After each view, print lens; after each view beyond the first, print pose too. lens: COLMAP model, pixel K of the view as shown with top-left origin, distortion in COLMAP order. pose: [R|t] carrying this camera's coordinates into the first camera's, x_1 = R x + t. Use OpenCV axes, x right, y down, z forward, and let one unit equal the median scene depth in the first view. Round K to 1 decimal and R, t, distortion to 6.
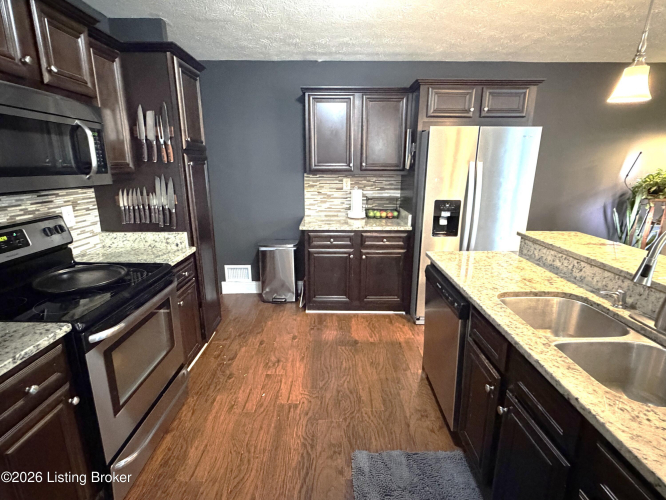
lens RADIAL K [[335.1, 0, 333.8], [0, 335.1, 251.2], [0, 0, 1]] dist [0.002711, -0.000827]
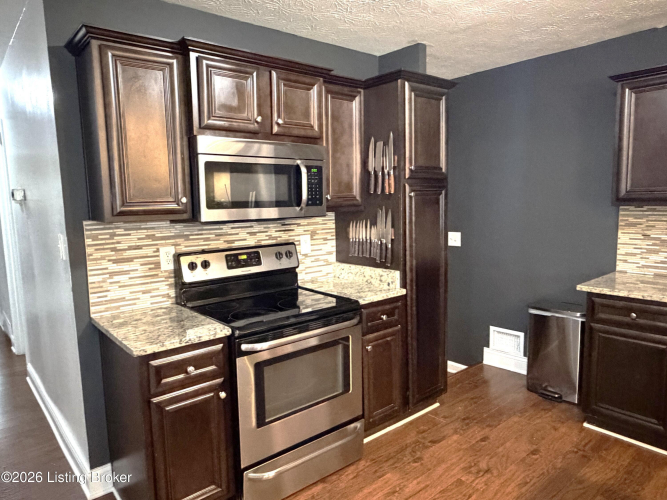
lens RADIAL K [[453.2, 0, 326.3], [0, 453.2, 252.4], [0, 0, 1]] dist [0.006139, -0.001329]
pose [[0.644337, 0.075599, -0.760996, 0.342534], [-0.169240, 0.984524, -0.045492, -0.019295], [0.745780, 0.158103, 0.647160, 0.087313]]
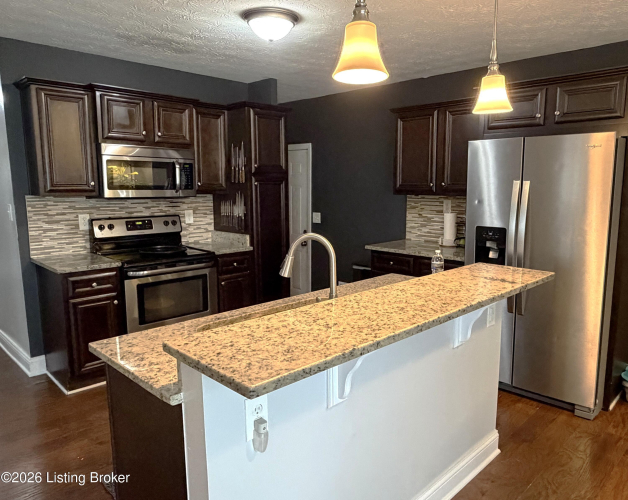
lens RADIAL K [[448.4, 0, 319.0], [0, 448.4, 251.4], [0, 0, 1]] dist [0.008839, -0.002849]
pose [[0.716028, 0.103018, -0.690429, 0.994424], [-0.175987, 0.983744, -0.035728, 0.021740], [0.675524, 0.147089, 0.722518, -0.071641]]
